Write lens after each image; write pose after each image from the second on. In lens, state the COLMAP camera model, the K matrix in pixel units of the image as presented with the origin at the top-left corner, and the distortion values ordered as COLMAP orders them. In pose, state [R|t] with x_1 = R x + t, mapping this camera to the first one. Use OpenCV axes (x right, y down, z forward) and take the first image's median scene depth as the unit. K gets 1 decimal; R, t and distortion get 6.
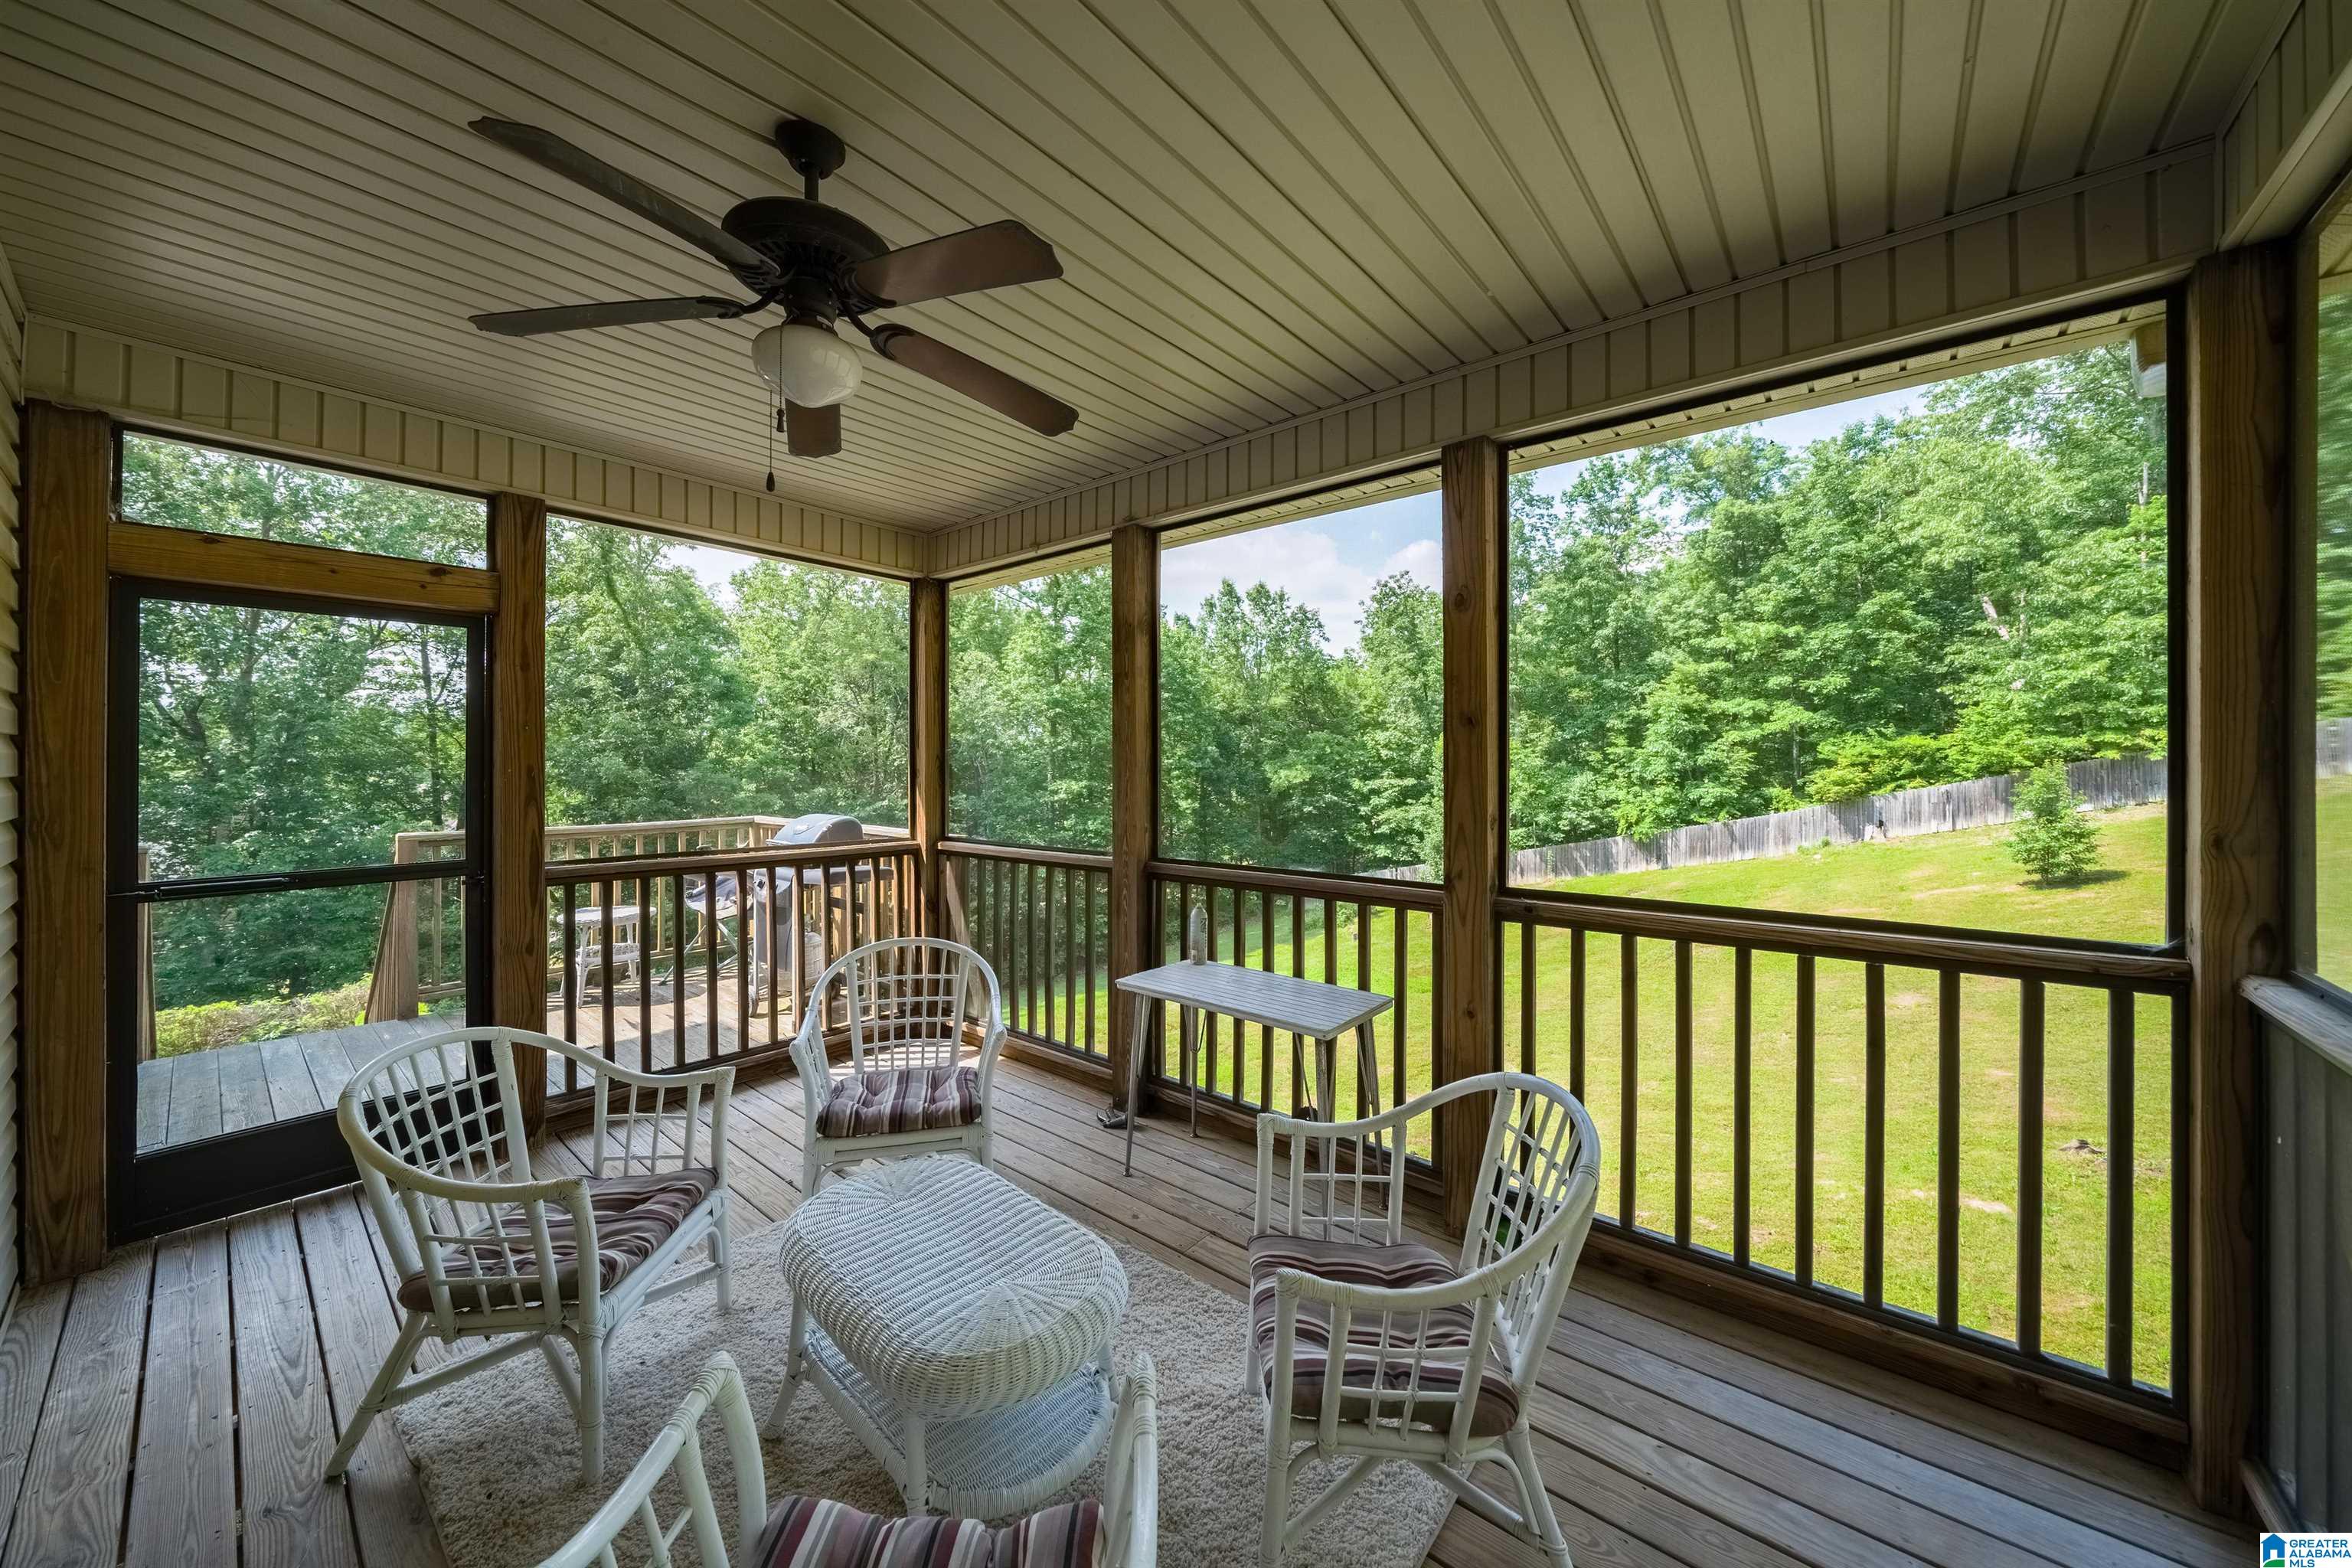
lens RADIAL K [[816.1, 0, 1172.3], [0, 816.1, 751.8], [0, 0, 1]] dist [-0.009968, -0.000030]
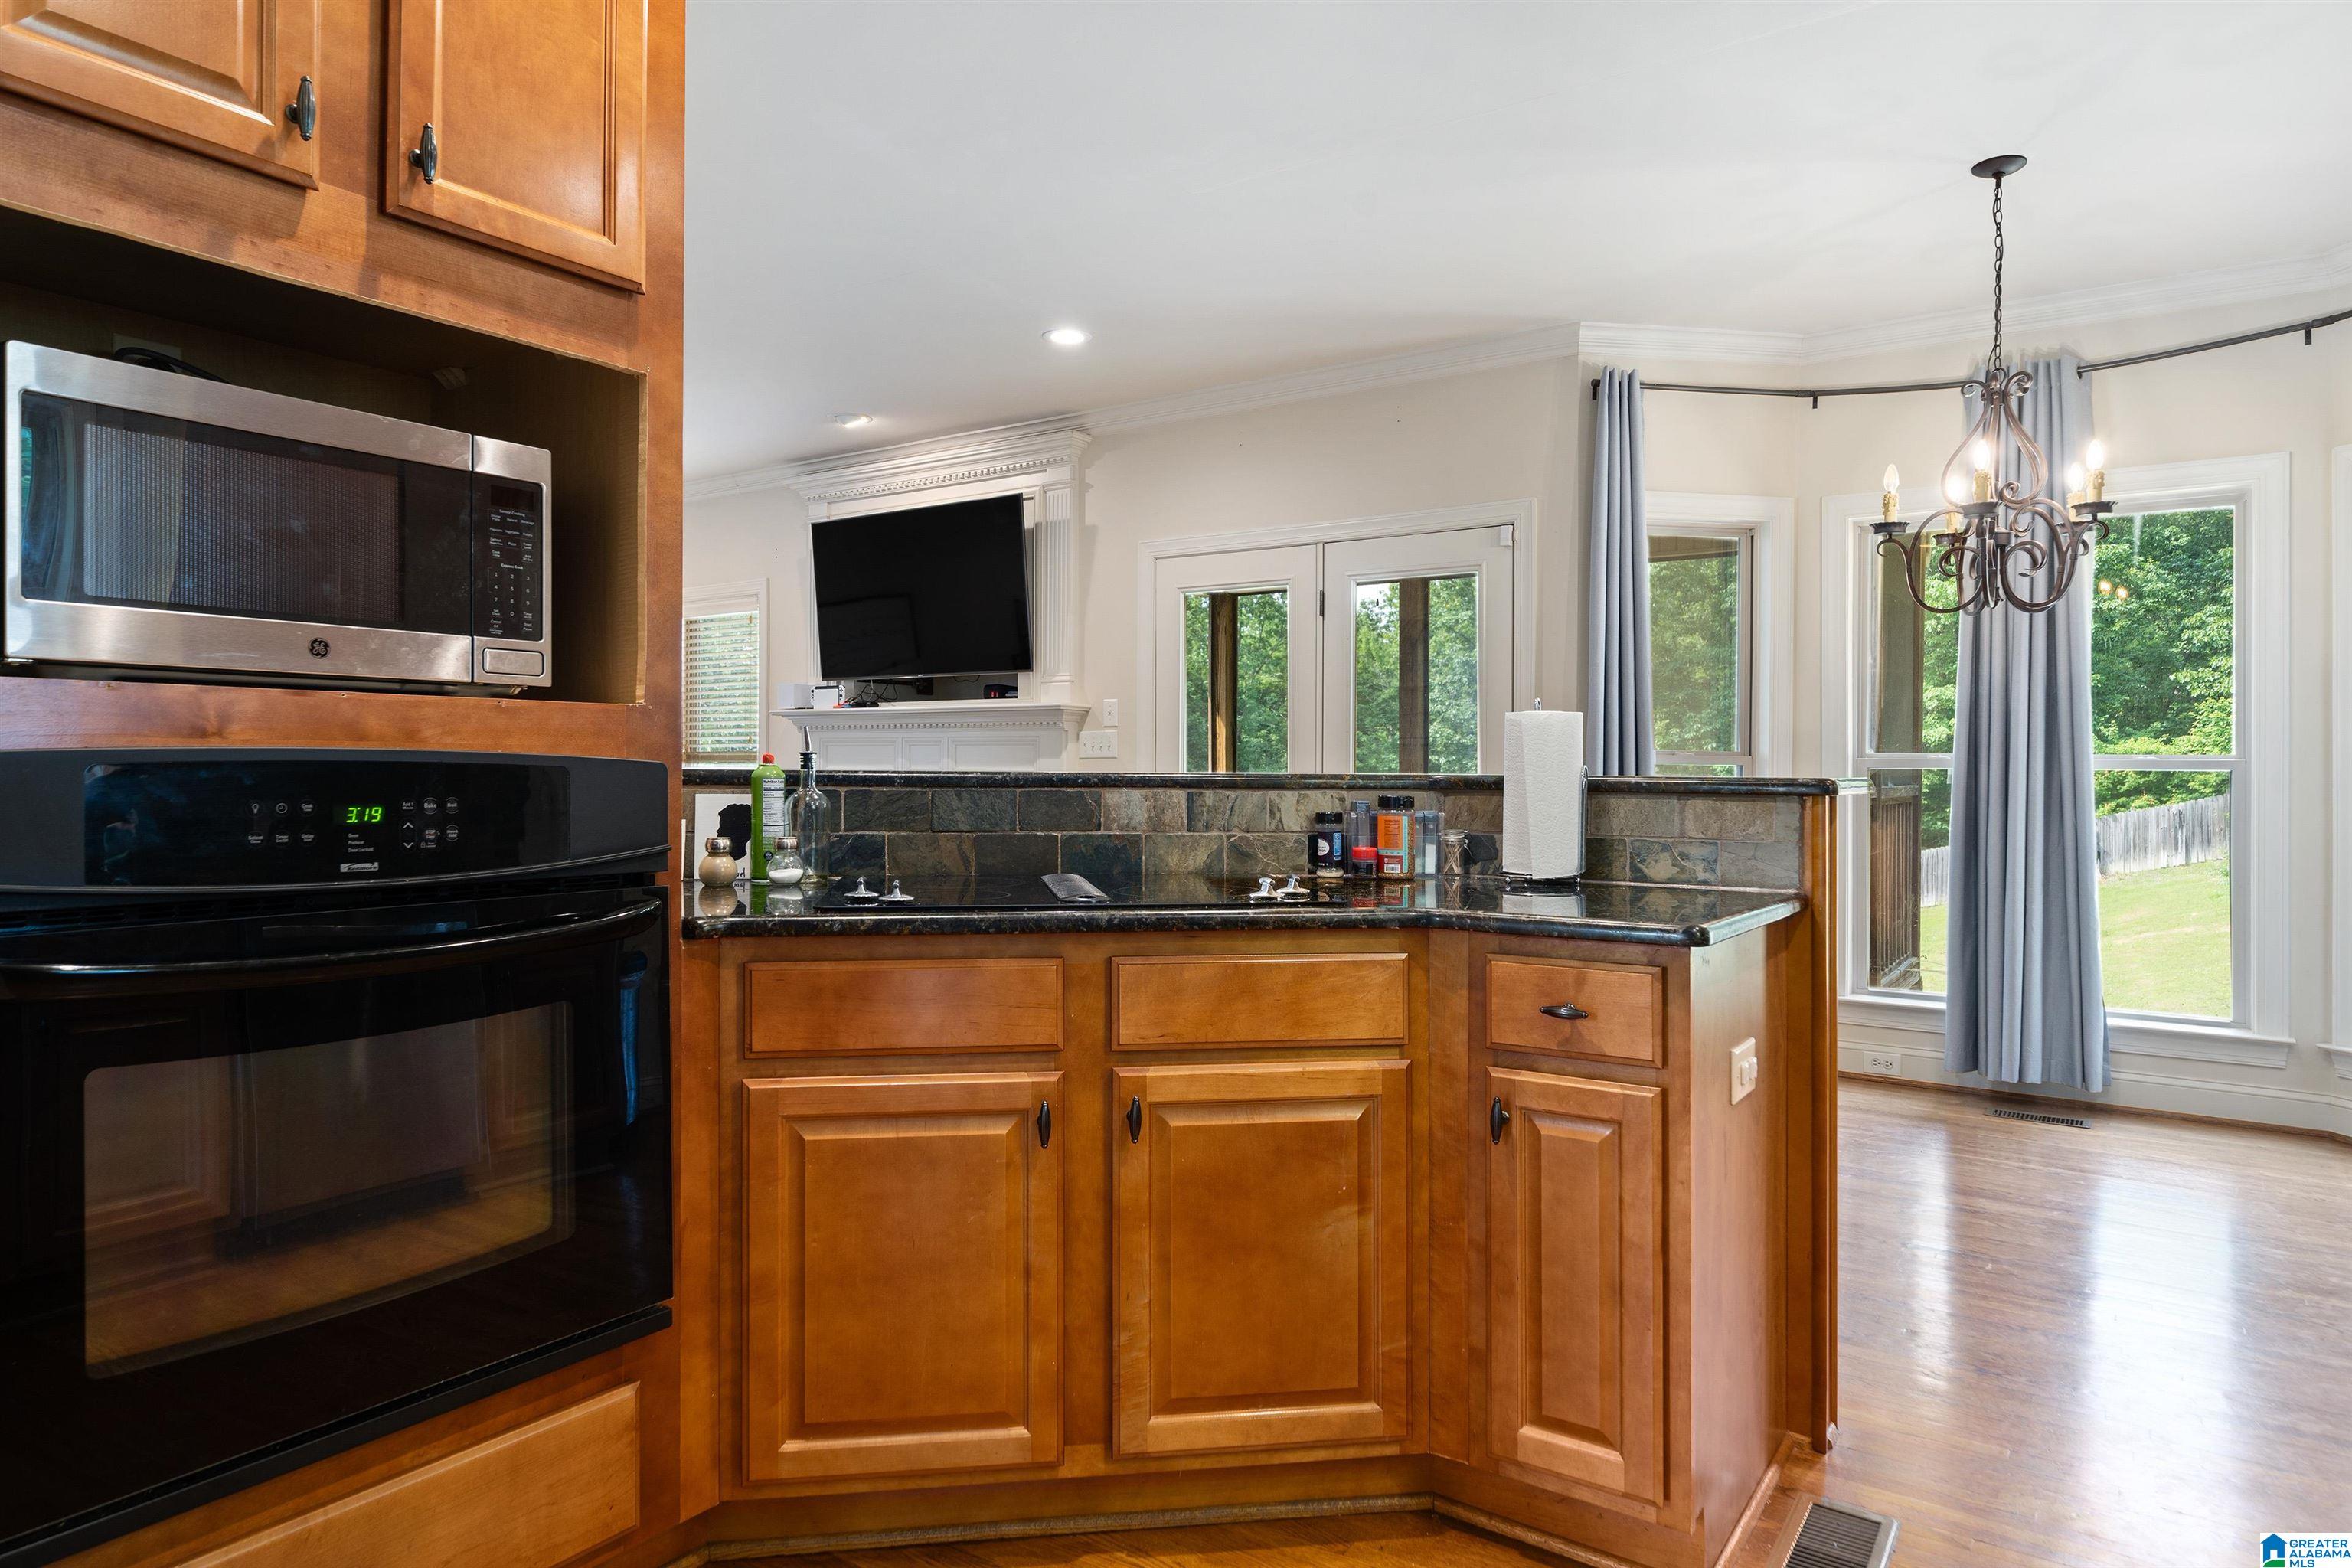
lens RADIAL K [[1393.9, 0, 1160.9], [0, 1393.9, 768.2], [0, 0, 1]] dist [0.001769, 0.001155]
pose [[0.995839, 0.004695, 0.091008, -0.098849], [-0.005211, 0.999972, 0.005427, 0.005753], [-0.090980, -0.005879, 0.995835, -0.199454]]
